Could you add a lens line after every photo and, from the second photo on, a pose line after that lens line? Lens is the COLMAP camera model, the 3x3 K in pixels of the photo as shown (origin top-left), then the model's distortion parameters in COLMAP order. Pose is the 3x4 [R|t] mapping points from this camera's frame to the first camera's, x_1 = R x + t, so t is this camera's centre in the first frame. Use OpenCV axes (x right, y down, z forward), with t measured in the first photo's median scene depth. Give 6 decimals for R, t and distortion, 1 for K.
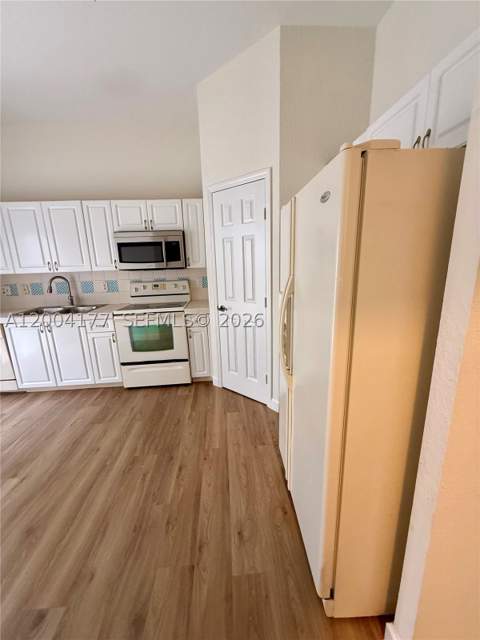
lens RADIAL K [[255.3, 0, 238.9], [0, 255.3, 318.5], [0, 0, 1]] dist [0.000438, -0.000207]
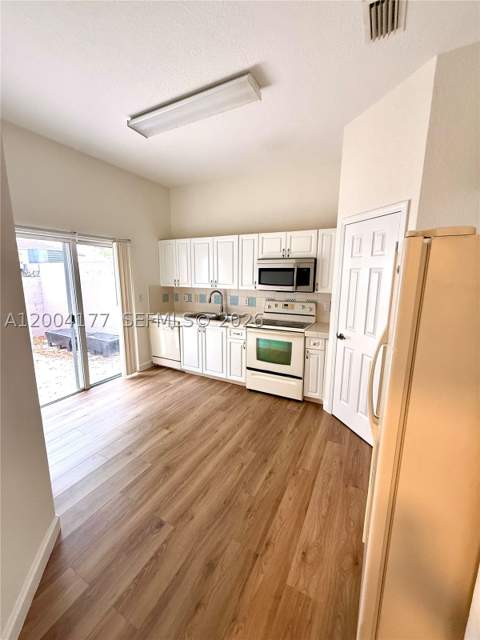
lens RADIAL K [[255.3, 0, 238.9], [0, 255.3, 318.5], [0, 0, 1]] dist [0.000438, -0.000207]
pose [[0.848411, 0.129523, -0.513247, 0.093651], [-0.150788, 0.988566, 0.000217, -0.046211], [0.507406, 0.077207, 0.858241, -0.066173]]
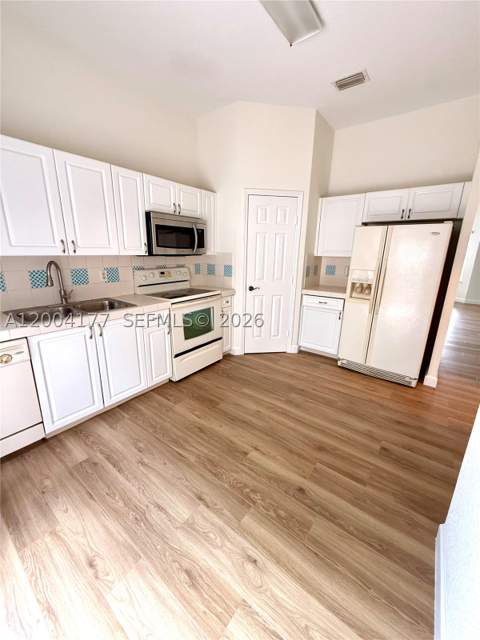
lens RADIAL K [[255.3, 0, 238.9], [0, 255.3, 318.5], [0, 0, 1]] dist [0.000438, -0.000207]
pose [[0.658860, -0.151949, 0.736760, -0.991126], [0.129332, 0.987685, 0.088043, -0.010279], [-0.741064, 0.037278, 0.670398, 0.193917]]
